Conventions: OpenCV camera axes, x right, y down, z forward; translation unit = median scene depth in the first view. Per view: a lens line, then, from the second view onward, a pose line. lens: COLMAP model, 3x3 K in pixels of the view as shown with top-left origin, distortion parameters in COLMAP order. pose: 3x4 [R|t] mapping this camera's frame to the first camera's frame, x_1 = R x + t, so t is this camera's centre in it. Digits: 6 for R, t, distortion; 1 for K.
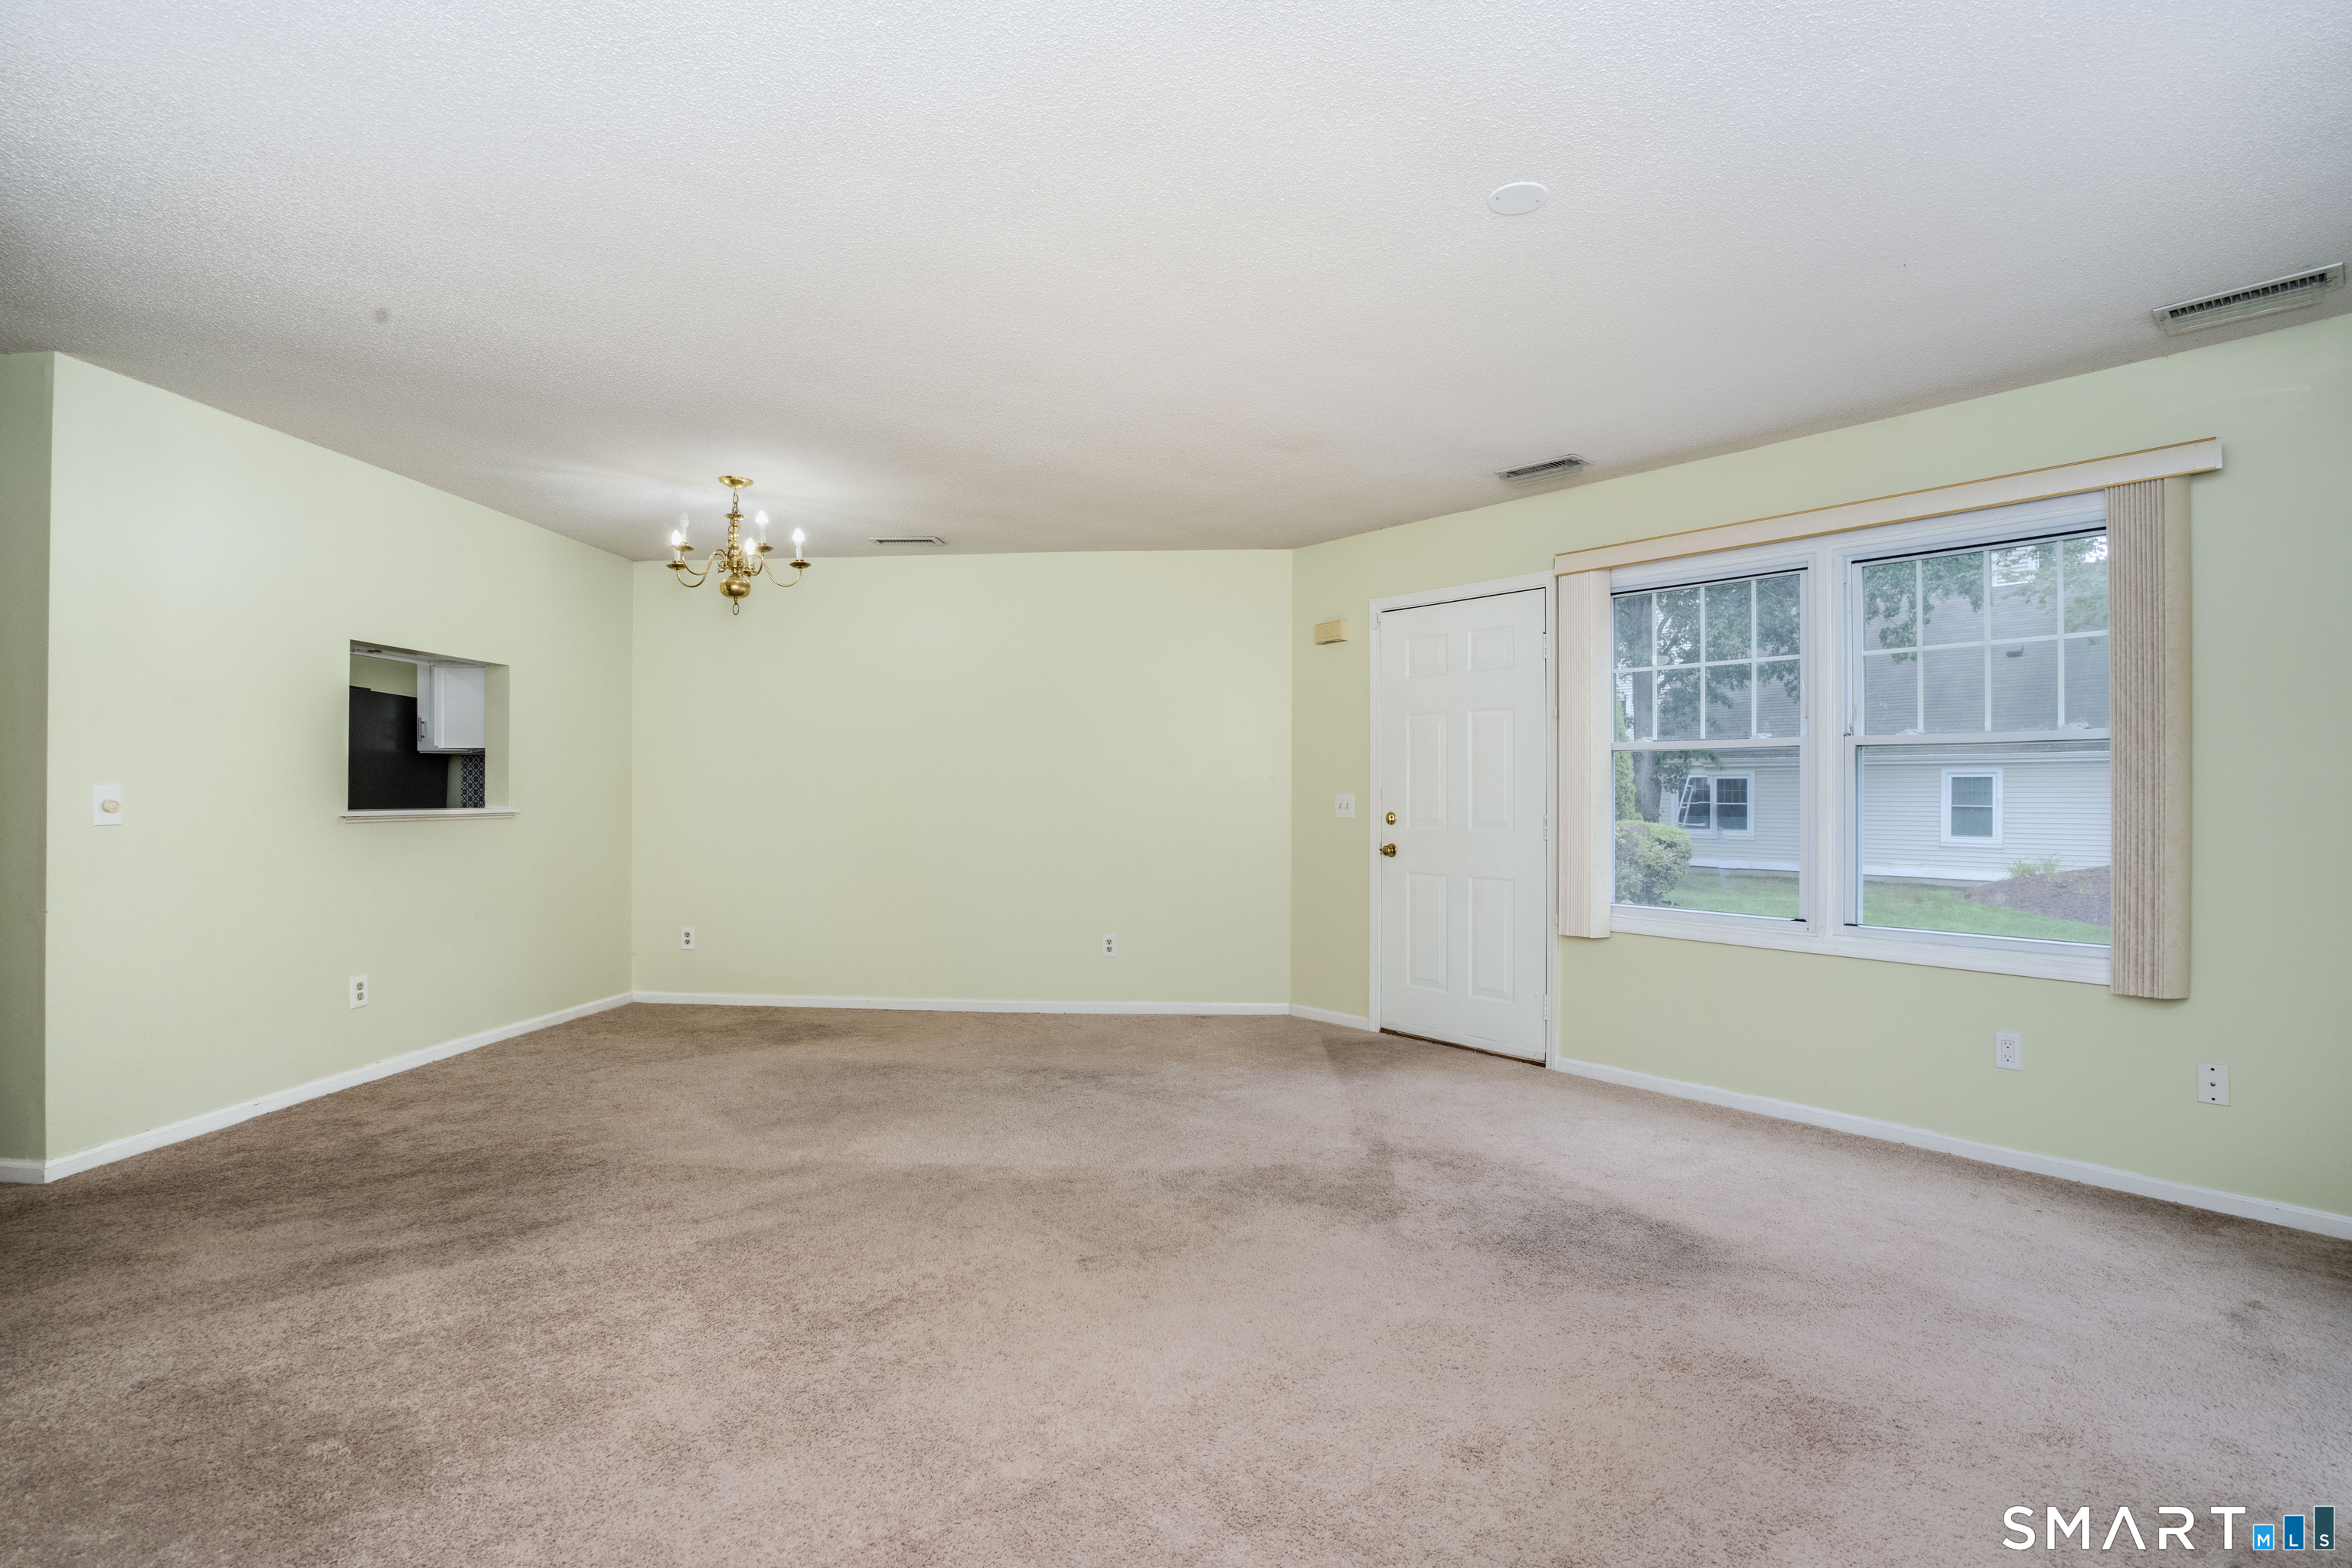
lens RADIAL K [[1069.2, 0, 1176.0], [0, 1069.2, 784.0], [0, 0, 1]] dist [-0.058715, 0.020188]
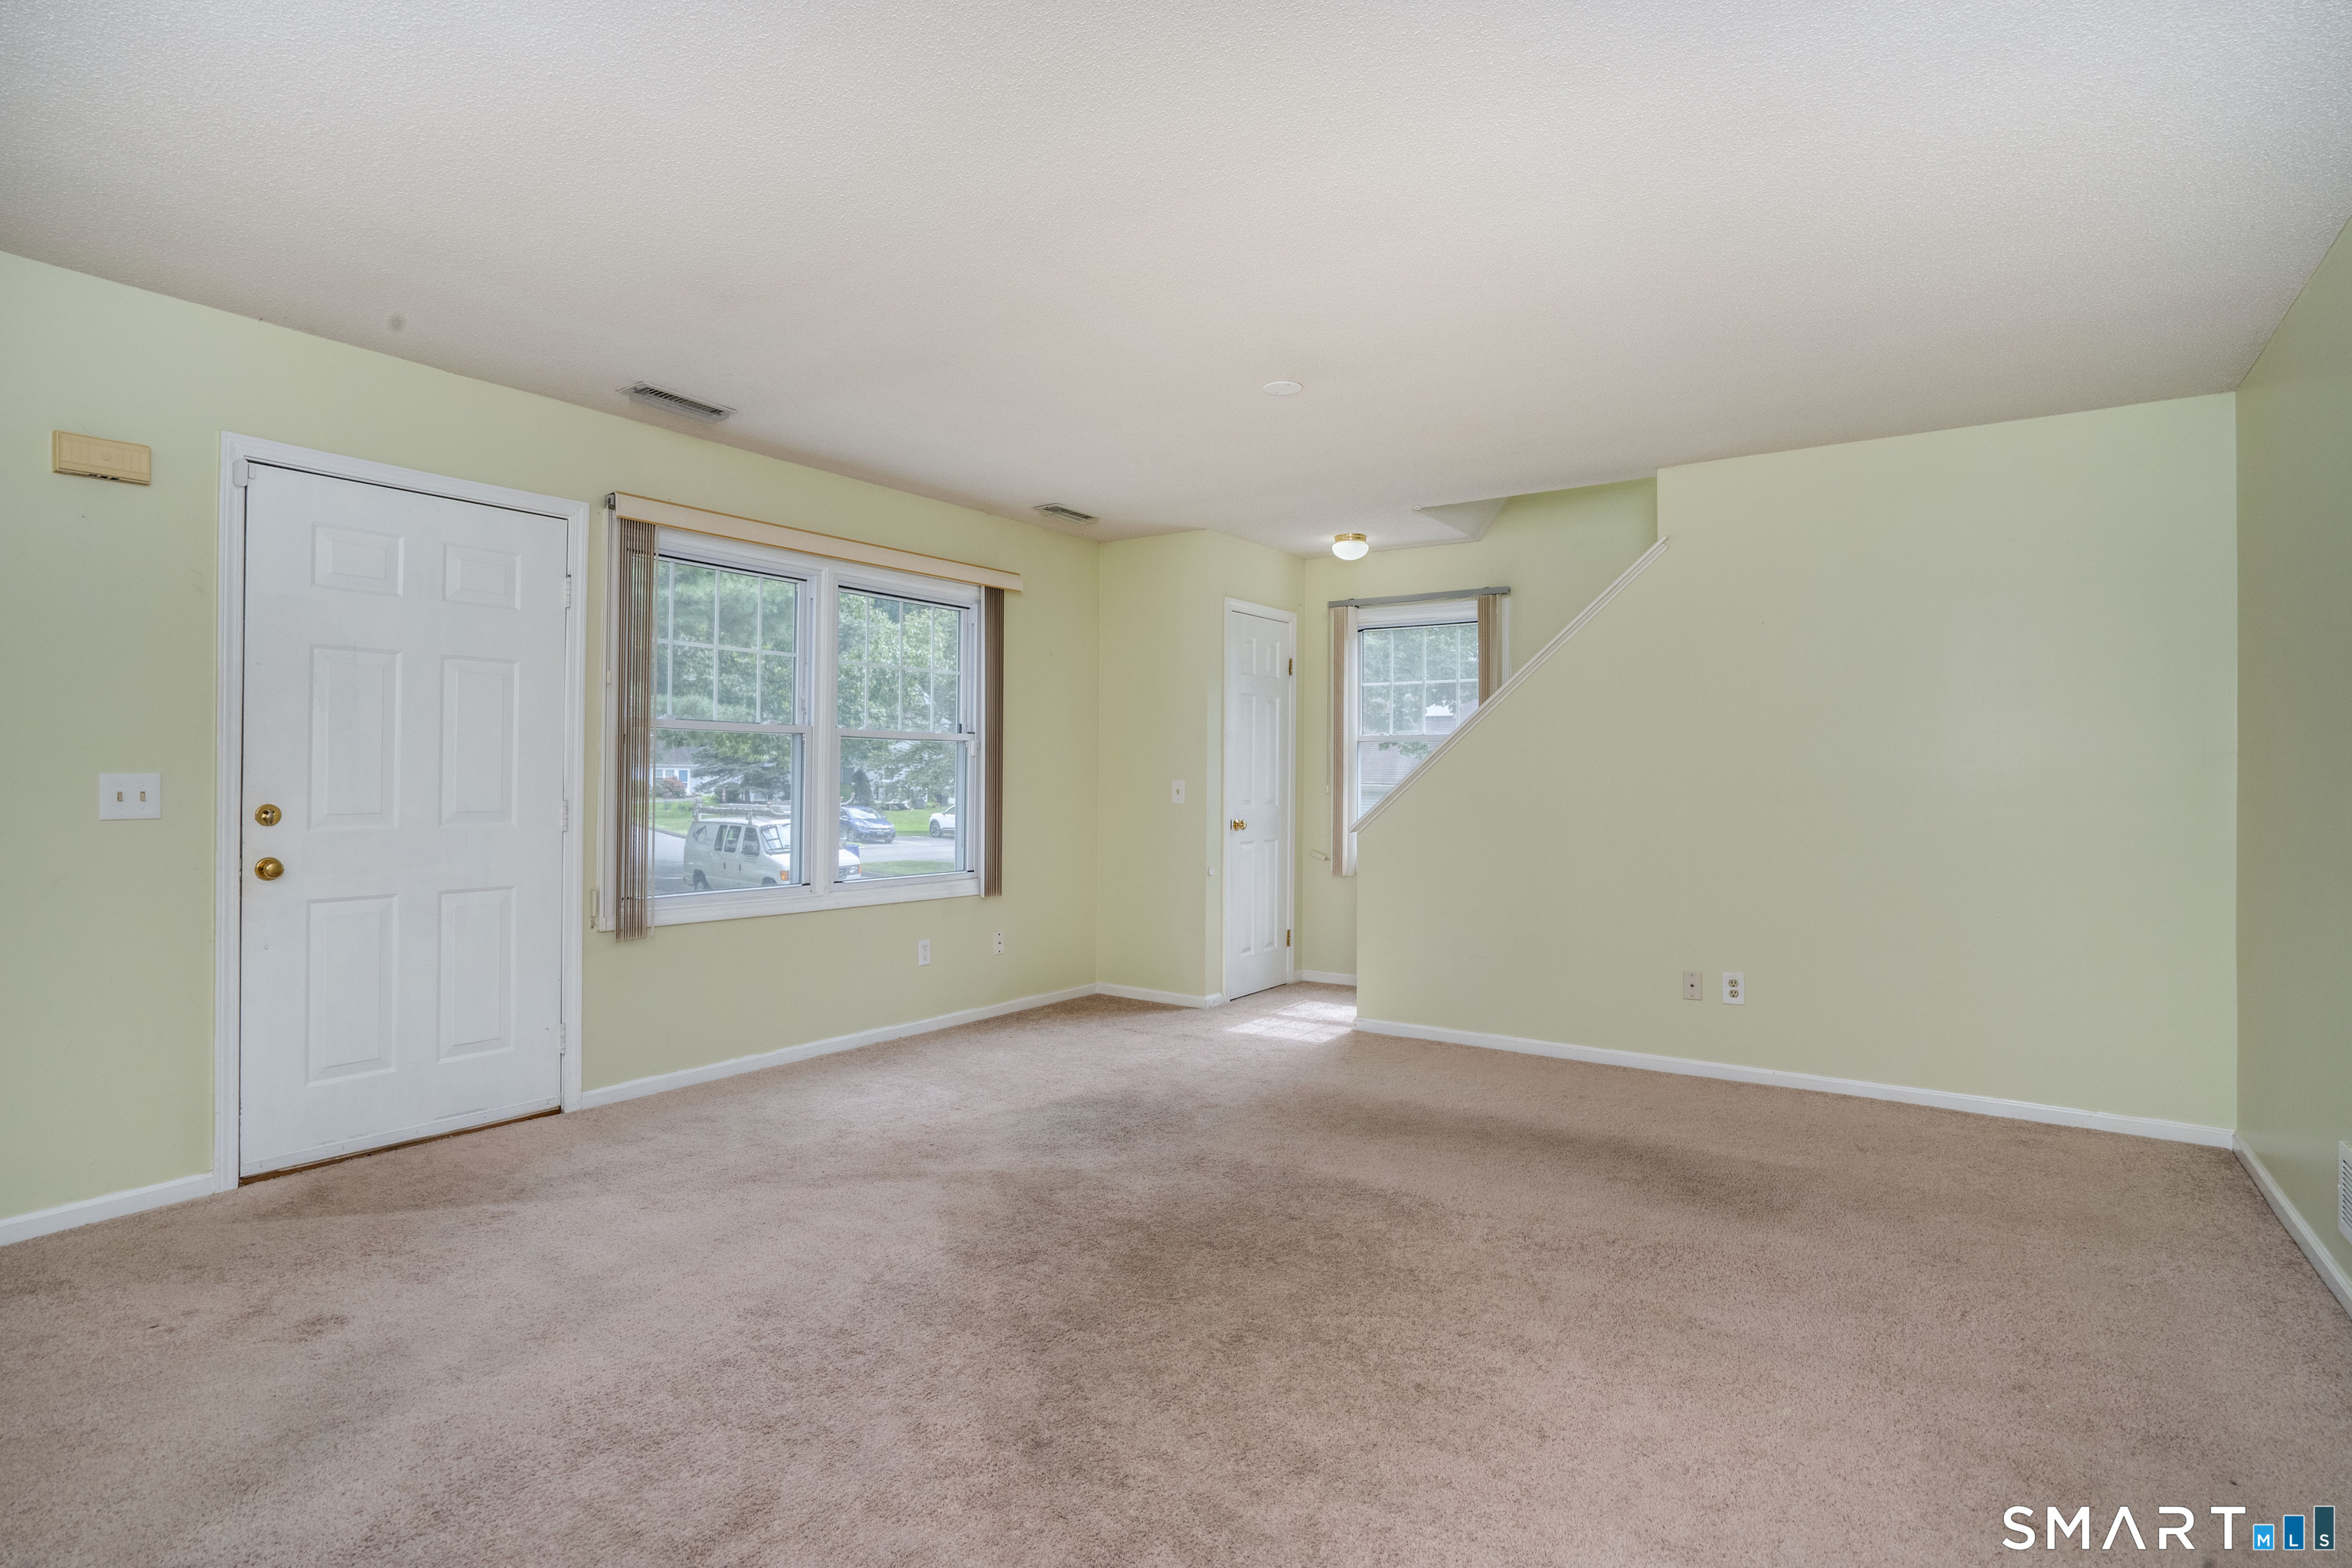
lens RADIAL K [[1069.2, 0, 1176.0], [0, 1069.2, 784.0], [0, 0, 1]] dist [-0.058715, 0.020188]
pose [[-0.225047, 0.001960, 0.974346, -0.582298], [-0.003604, 0.999989, -0.002844, 0.018161], [-0.974341, -0.004151, -0.225038, 0.784071]]
